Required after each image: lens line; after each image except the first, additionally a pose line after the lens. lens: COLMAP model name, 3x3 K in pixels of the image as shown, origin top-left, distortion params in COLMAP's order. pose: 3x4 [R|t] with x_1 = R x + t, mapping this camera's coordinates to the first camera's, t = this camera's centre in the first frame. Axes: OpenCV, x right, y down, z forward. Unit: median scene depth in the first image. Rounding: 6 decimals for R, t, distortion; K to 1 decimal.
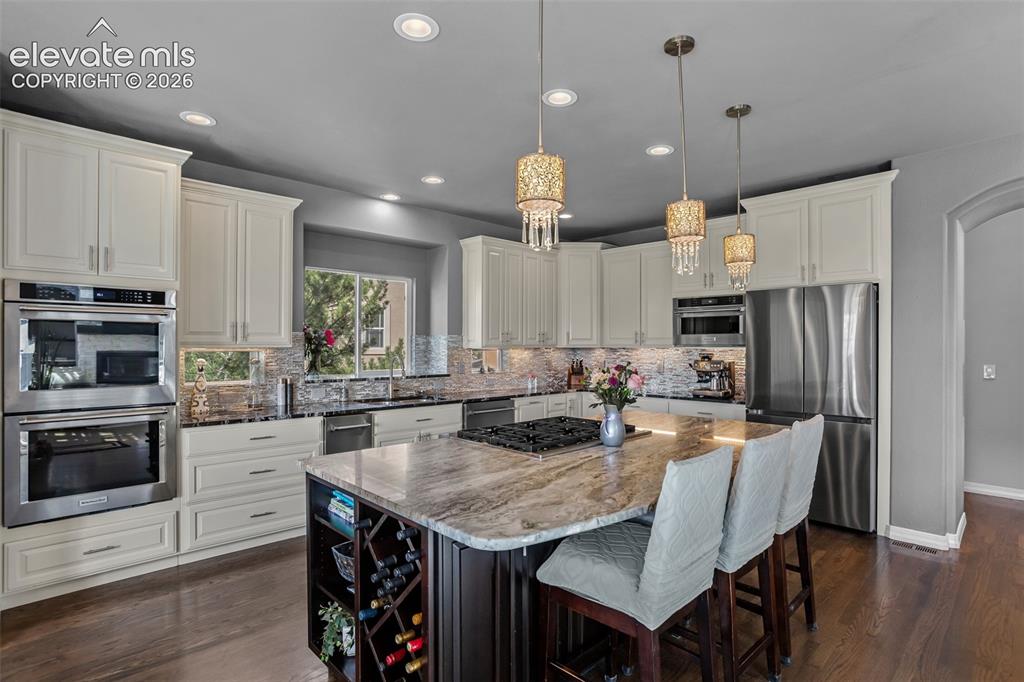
lens RADIAL K [[511.1, 0, 509.1], [0, 511.1, 341.6], [0, 0, 1]] dist [-0.029075, 0.001522]
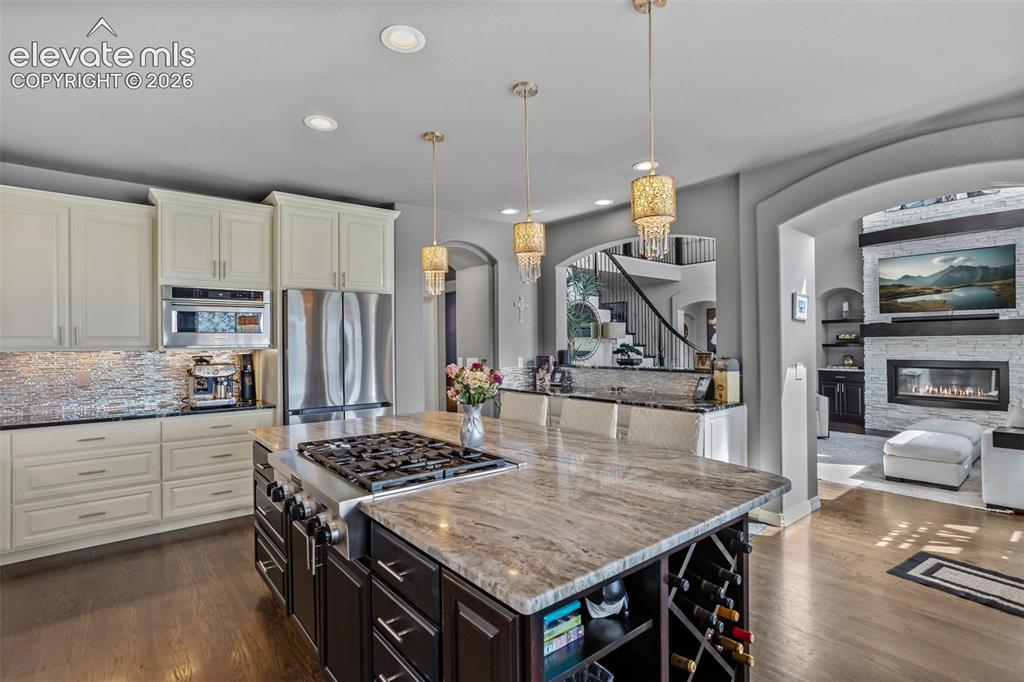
lens RADIAL K [[511.1, 0, 506.1], [0, 511.1, 339.1], [0, 0, 1]] dist [-0.029075, 0.001522]
pose [[0.076038, 0.004023, 0.997097, -0.541593], [0.005338, 0.999976, -0.004442, 0.001948], [-0.997091, 0.005660, 0.076015, 0.608829]]
